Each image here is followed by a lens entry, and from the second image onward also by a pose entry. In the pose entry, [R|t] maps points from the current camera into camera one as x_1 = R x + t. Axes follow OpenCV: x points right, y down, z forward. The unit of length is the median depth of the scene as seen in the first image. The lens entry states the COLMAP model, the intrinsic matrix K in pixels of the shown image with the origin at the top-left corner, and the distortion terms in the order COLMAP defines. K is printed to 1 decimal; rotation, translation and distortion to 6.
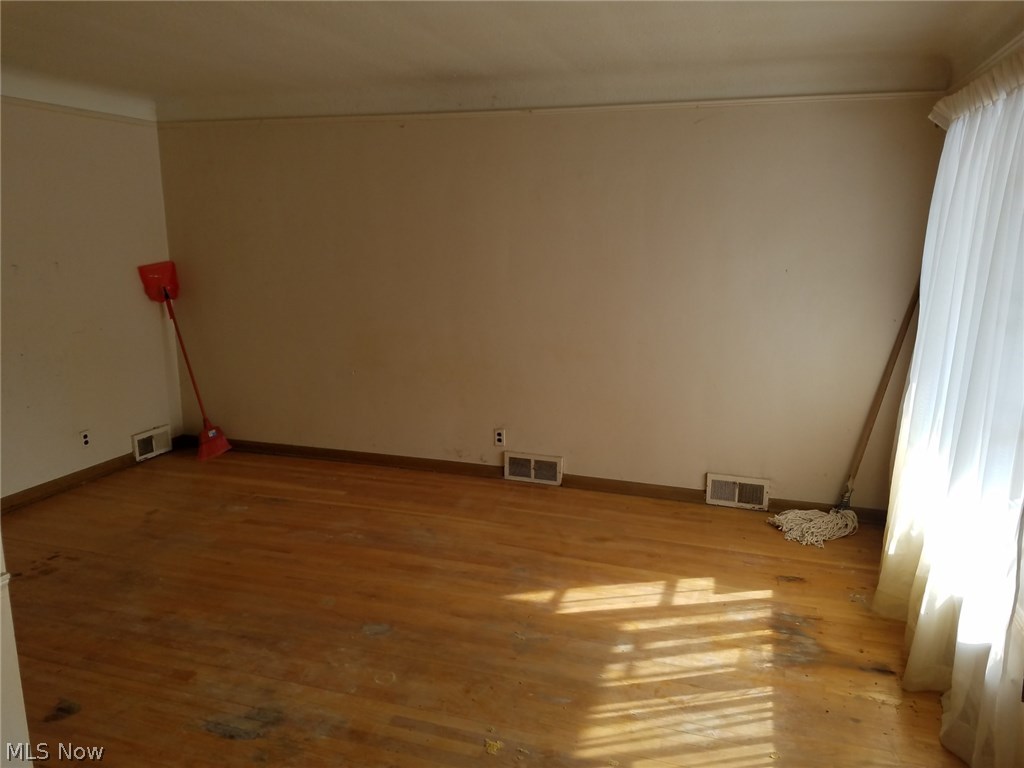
lens RADIAL K [[791.1, 0, 524.2], [0, 791.1, 385.2], [0, 0, 1]] dist [0.188742, -0.318550]
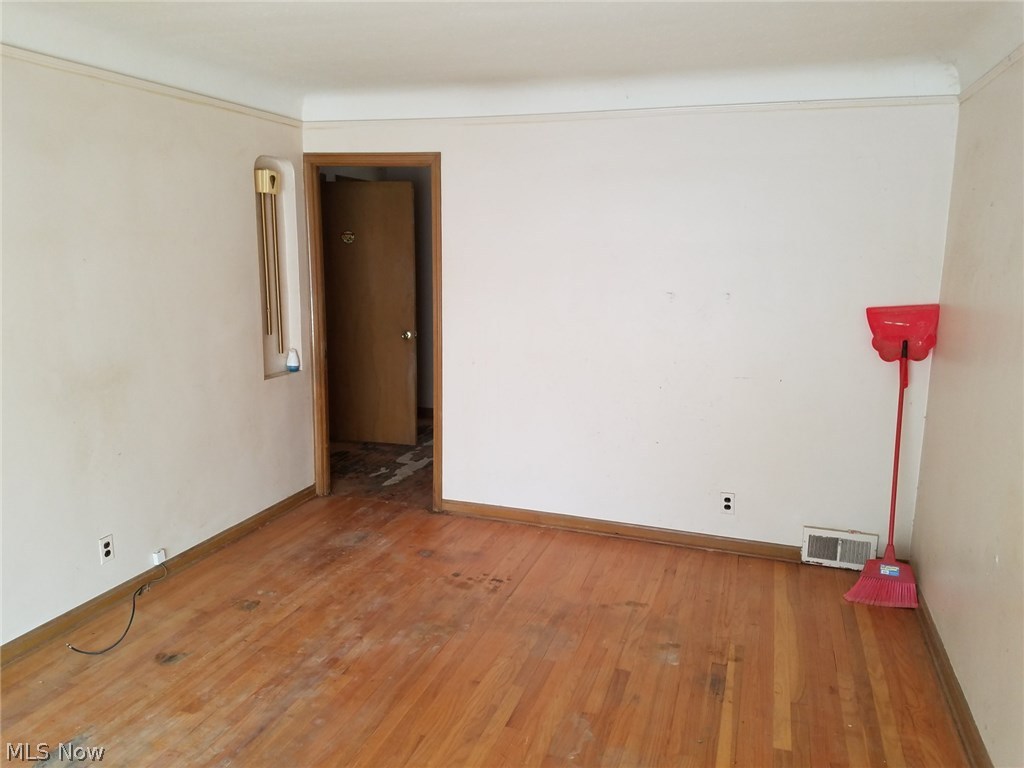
lens RADIAL K [[791.1, 0, 524.2], [0, 791.1, 385.2], [0, 0, 1]] dist [0.188742, -0.318550]
pose [[-0.033807, 0.166325, -0.985491, 0.248490], [-0.207019, 0.963504, 0.169716, -0.139052], [0.977753, 0.209753, 0.001859, 0.719123]]
